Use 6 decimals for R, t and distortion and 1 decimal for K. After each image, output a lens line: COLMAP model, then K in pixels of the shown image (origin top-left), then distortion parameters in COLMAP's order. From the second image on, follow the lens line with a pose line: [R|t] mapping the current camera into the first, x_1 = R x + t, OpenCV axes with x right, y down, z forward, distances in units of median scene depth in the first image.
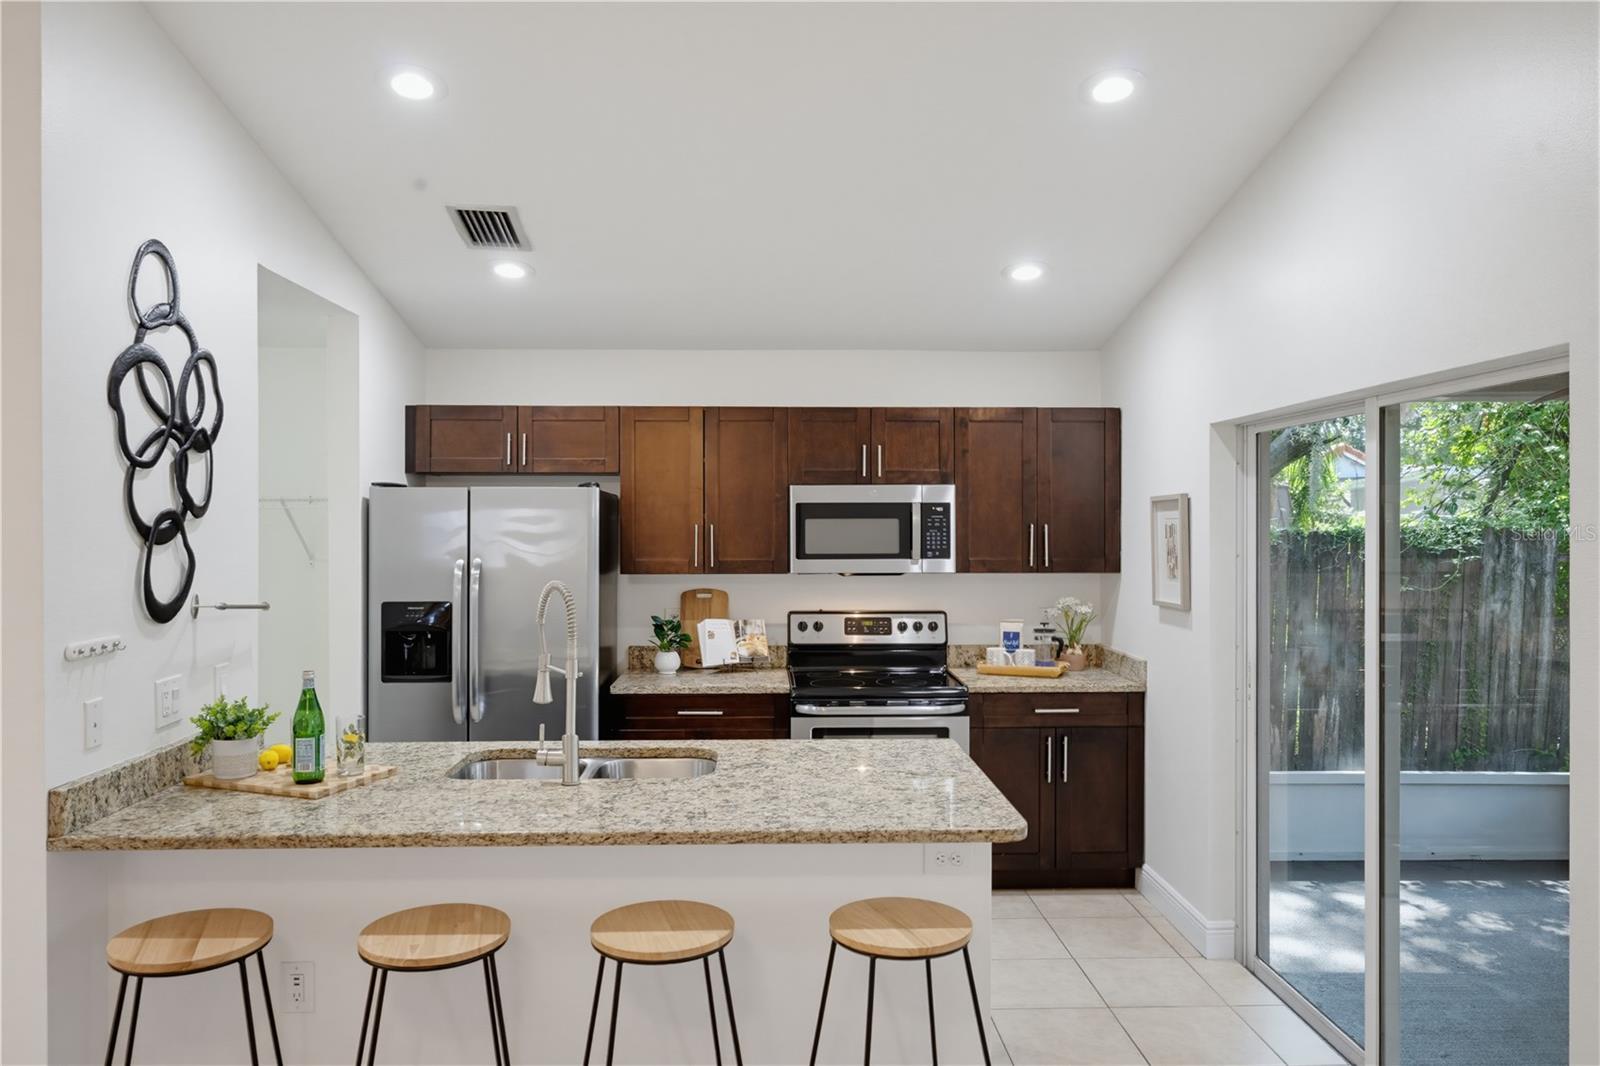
lens RADIAL K [[1103.0, 0, 806.7], [0, 1103.0, 524.0], [0, 0, 1]] dist [-0.004878, 0.009751]
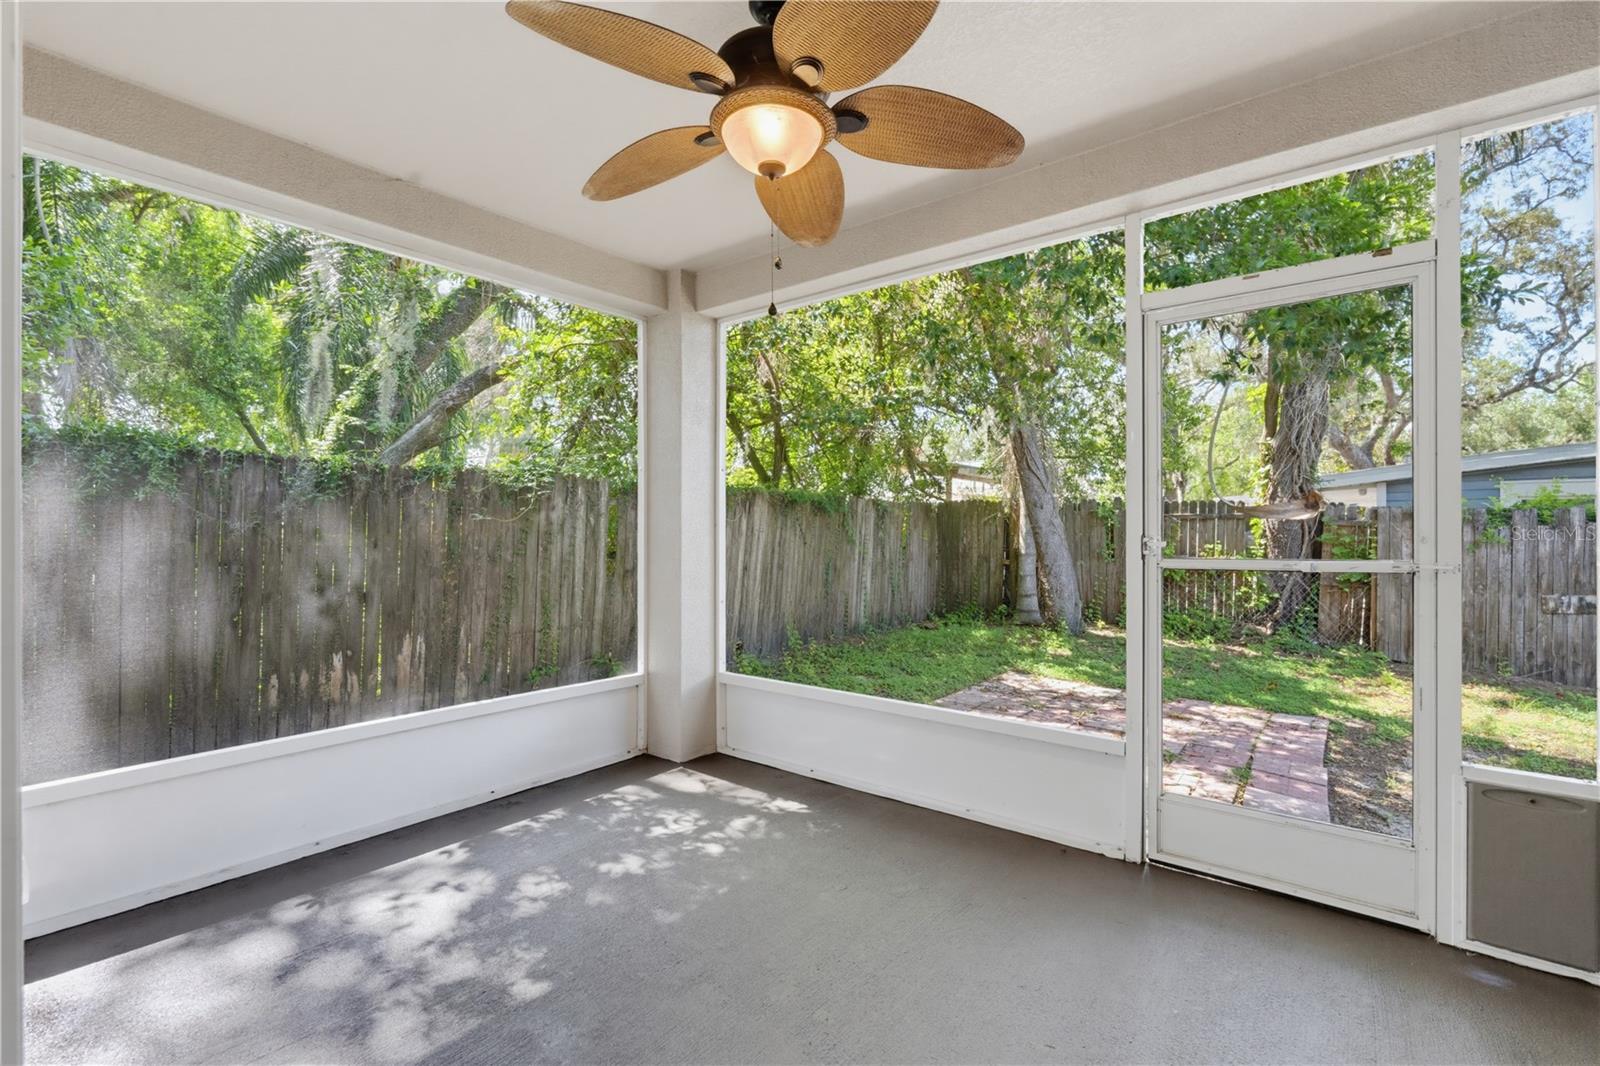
lens RADIAL K [[721.8, 0, 805.5], [0, 721.8, 529.0], [0, 0, 1]] dist [-0.004714, 0.000567]
pose [[0.645412, 0.001818, 0.763833, 0.327229], [0.006619, 0.999946, -0.007973, 0.109831], [-0.763806, 0.010201, 0.645365, 0.495237]]
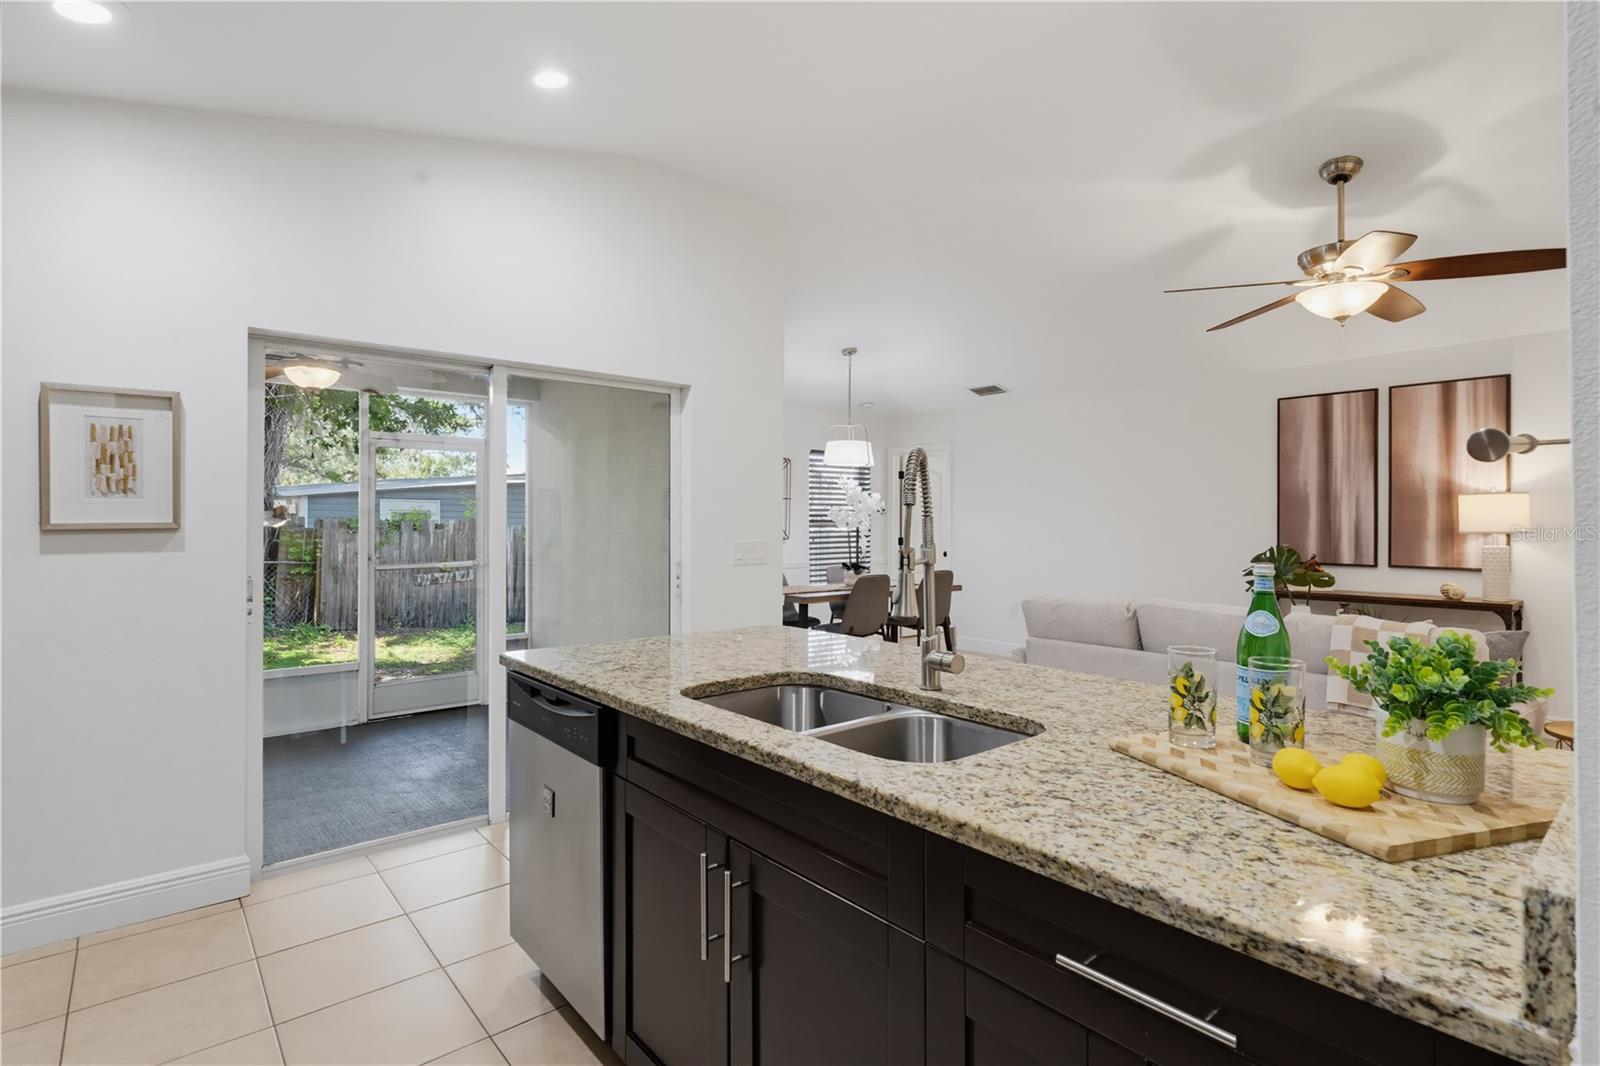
lens RADIAL K [[762.8, 0, 796.8], [0, 762.8, 533.2], [0, 0, 1]] dist [0.001689, -0.002684]
pose [[-0.610826, -0.013172, 0.791656, -0.369222], [-0.000076, 0.999863, 0.016578, 0.062151], [-0.791765, 0.010066, -0.610743, 0.851435]]
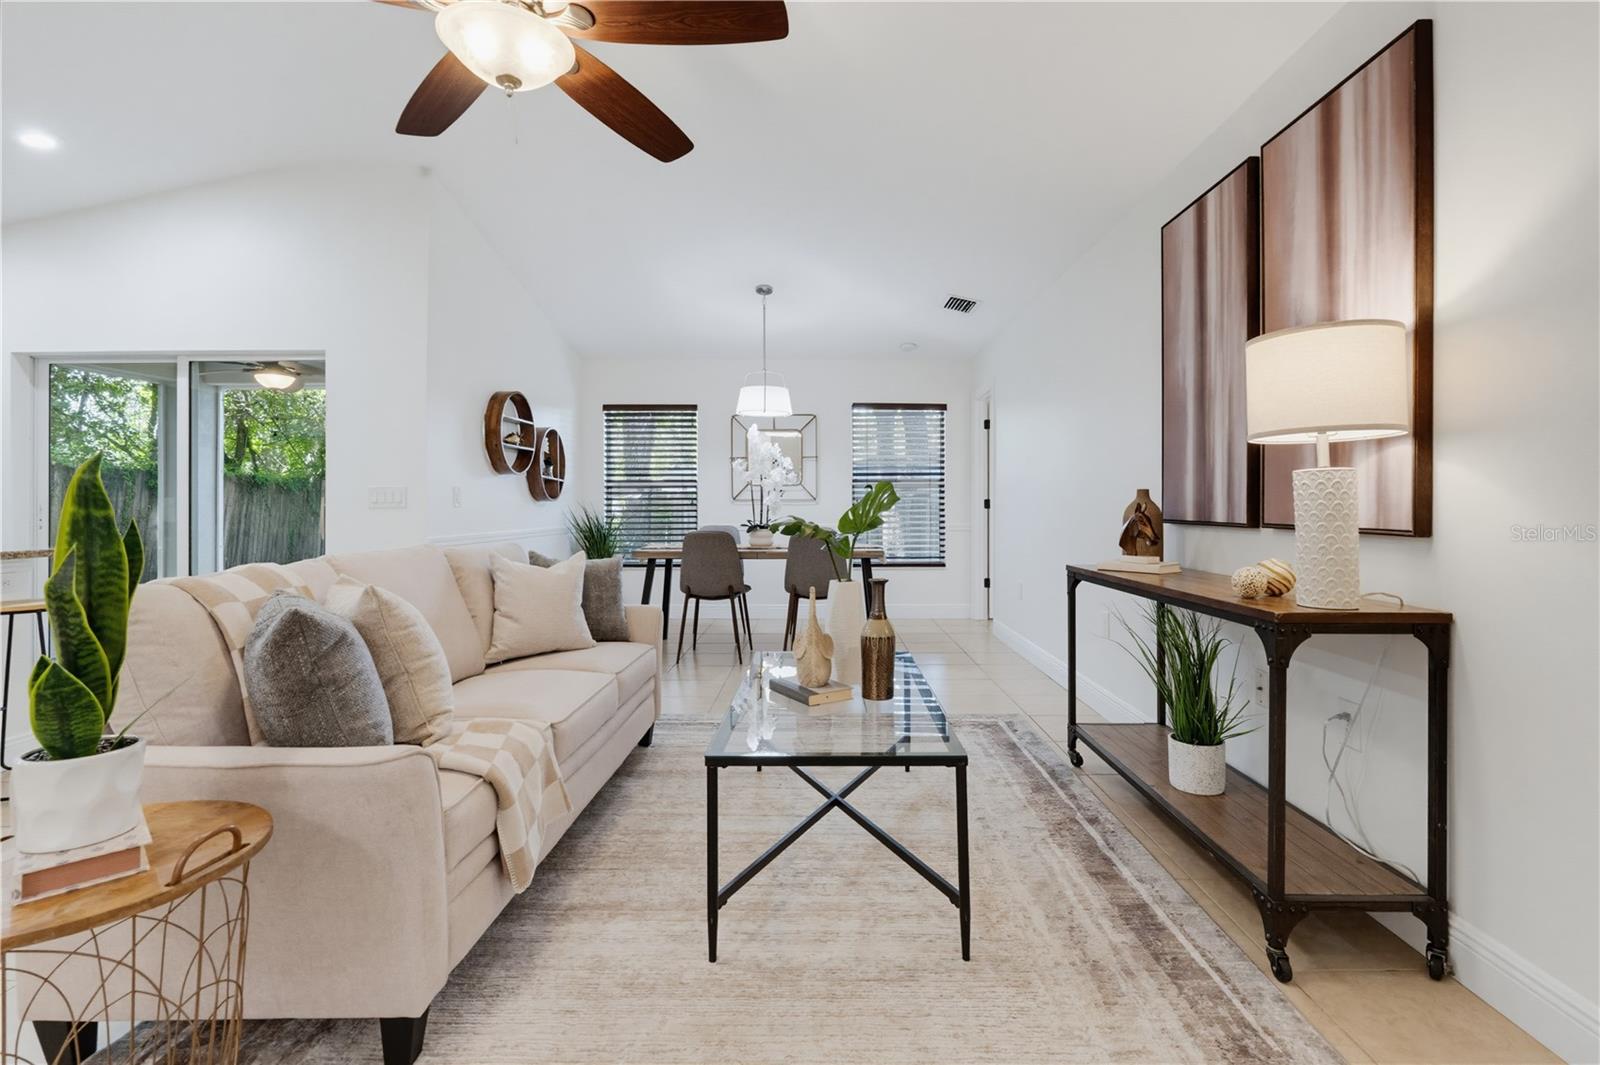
lens RADIAL K [[721.8, 0, 821.2], [0, 721.8, 504.7], [0, 0, 1]] dist [-0.004714, 0.000567]
pose [[0.030145, -0.000977, 0.999545, -0.507497], [0.006775, 0.999977, 0.000773, 0.108205], [-0.999523, 0.006749, 0.030151, -0.142625]]
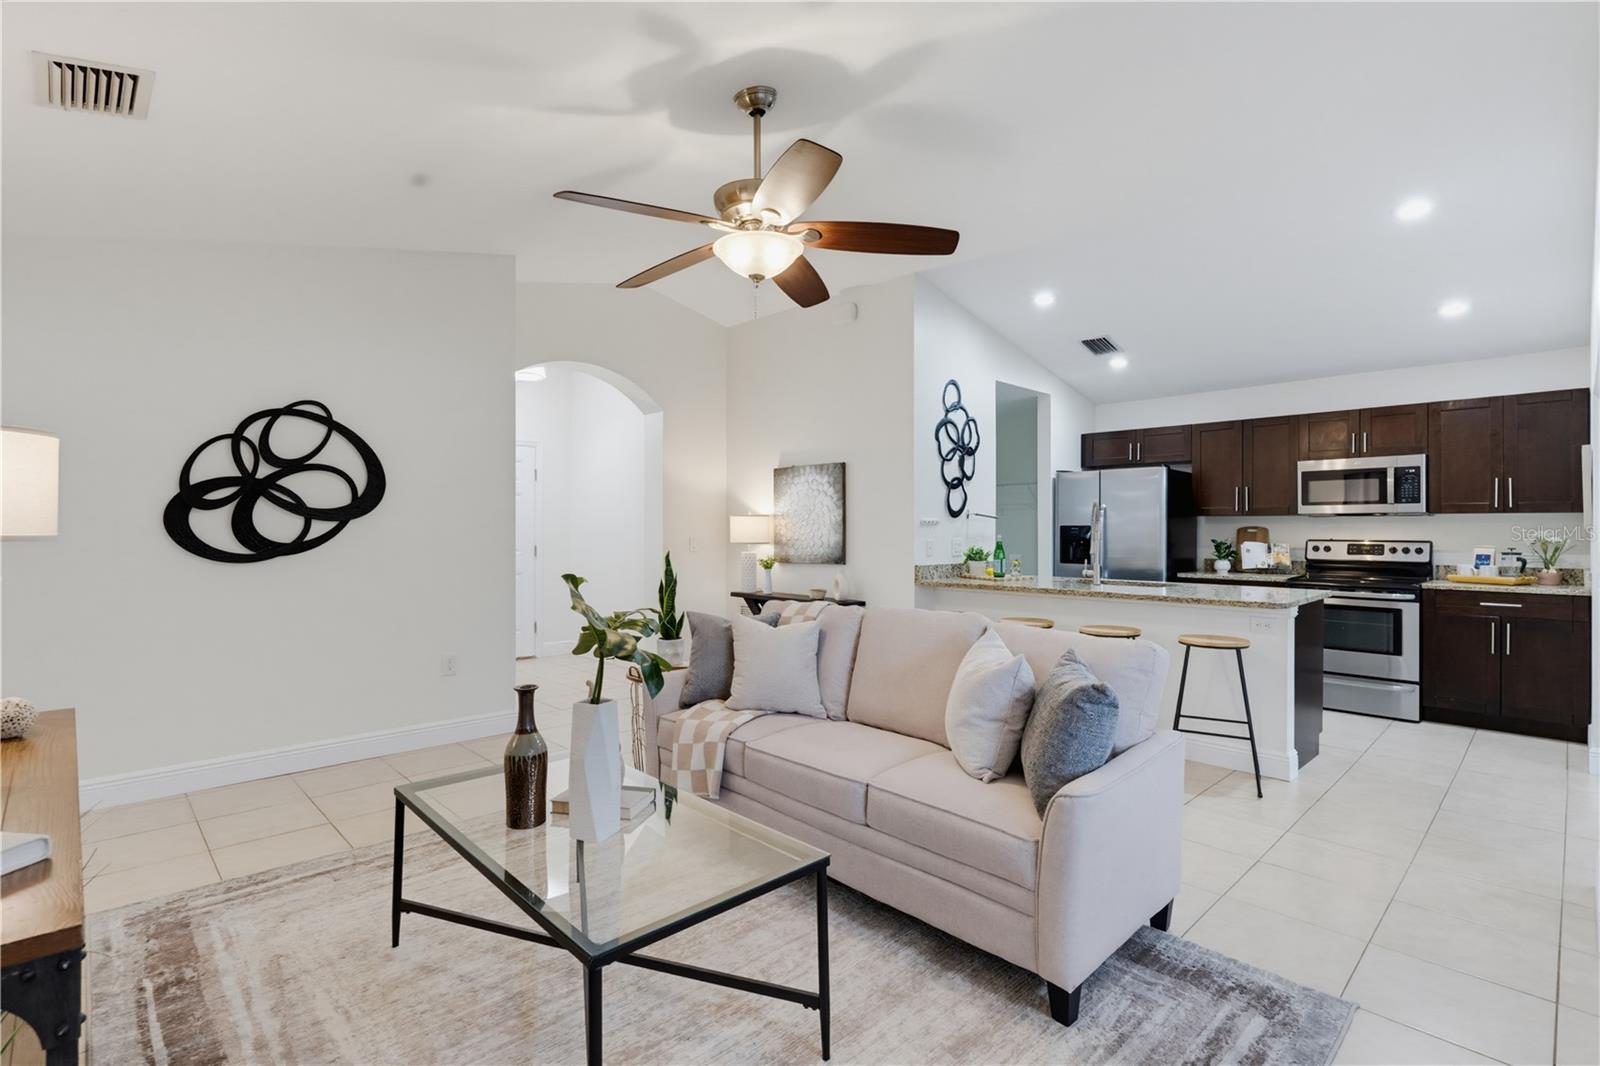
lens RADIAL K [[762.8, 0, 805.3], [0, 762.8, 525.0], [0, 0, 1]] dist [0.001689, -0.002684]
pose [[0.672256, -0.002941, -0.740313, 0.338285], [-0.003770, 0.999966, -0.007396, 0.072566], [0.740309, 0.007763, 0.672222, -0.326876]]
